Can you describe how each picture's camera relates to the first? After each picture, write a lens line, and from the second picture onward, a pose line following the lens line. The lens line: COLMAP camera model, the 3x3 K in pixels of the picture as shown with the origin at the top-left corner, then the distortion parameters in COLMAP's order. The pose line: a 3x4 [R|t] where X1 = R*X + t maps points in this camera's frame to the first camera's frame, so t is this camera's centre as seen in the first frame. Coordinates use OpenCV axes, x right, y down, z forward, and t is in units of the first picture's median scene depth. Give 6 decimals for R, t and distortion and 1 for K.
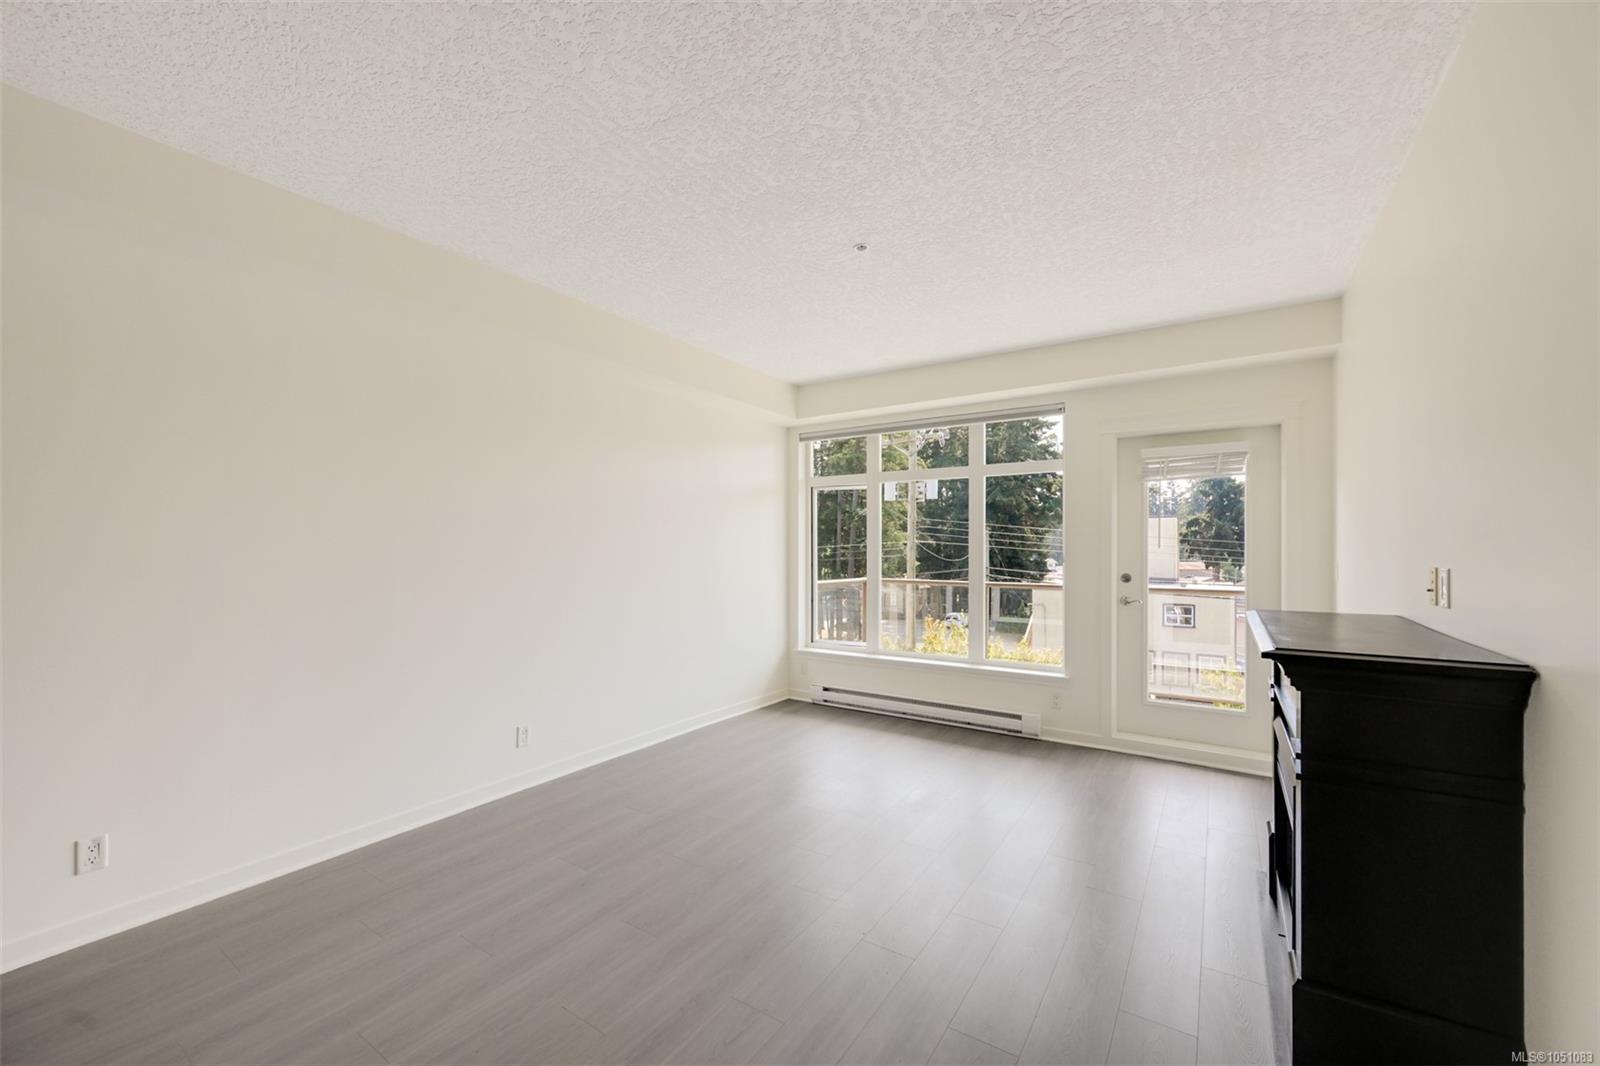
lens RADIAL K [[618.4, 0, 793.7], [0, 618.4, 548.0], [0, 0, 1]] dist [-0.002159, -0.000449]
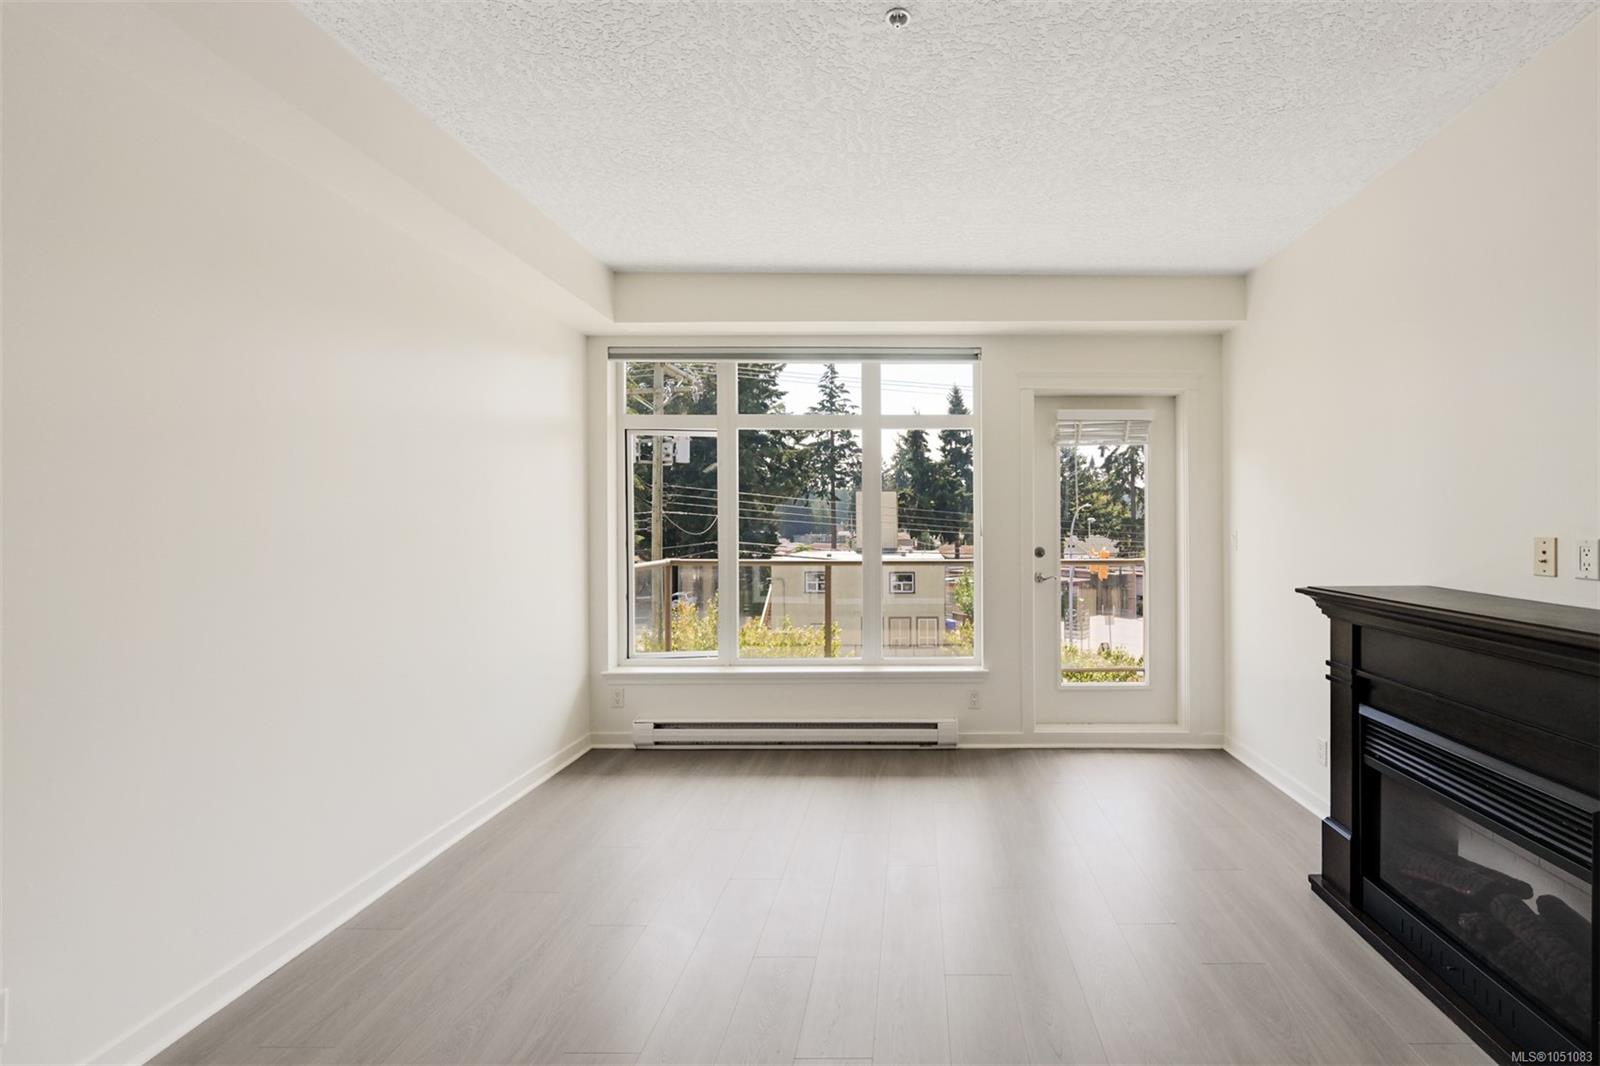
lens RADIAL K [[618.4, 0, 812.6], [0, 618.4, 524.8], [0, 0, 1]] dist [-0.002159, -0.000449]
pose [[0.832245, -0.004675, 0.554388, -0.176389], [0.001156, 0.999977, 0.006697, 0.001879], [-0.554407, -0.004933, 0.832231, 0.325576]]
